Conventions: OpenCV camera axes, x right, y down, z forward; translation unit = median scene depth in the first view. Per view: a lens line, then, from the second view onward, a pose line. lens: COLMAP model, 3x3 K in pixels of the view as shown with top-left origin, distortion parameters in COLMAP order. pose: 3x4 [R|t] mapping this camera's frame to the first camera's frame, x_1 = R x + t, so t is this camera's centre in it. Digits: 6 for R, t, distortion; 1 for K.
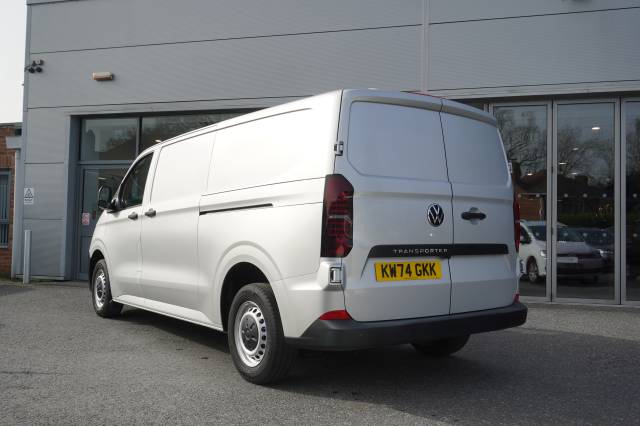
lens RADIAL K [[577.5, 0, 319.9], [0, 577.5, 214.6], [0, 0, 1]] dist [0.003247, -0.002130]
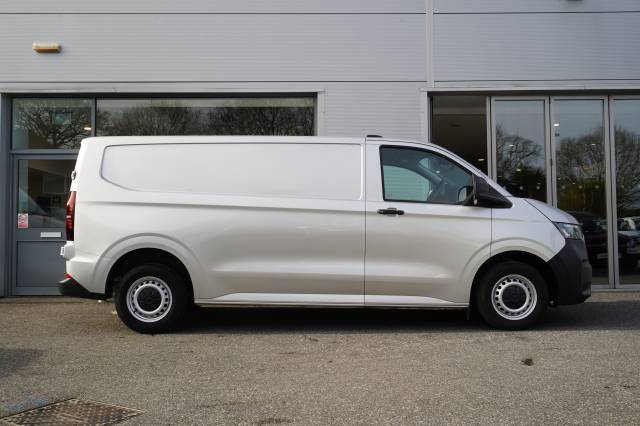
lens RADIAL K [[602.1, 0, 319.9], [0, 602.1, 210.8], [0, 0, 1]] dist [0.001664, 0.000000]
pose [[0.959969, -0.017807, 0.279540, -0.247453], [0.017848, 0.999838, 0.002401, -0.000843], [-0.279538, 0.002684, 0.960131, 0.064510]]
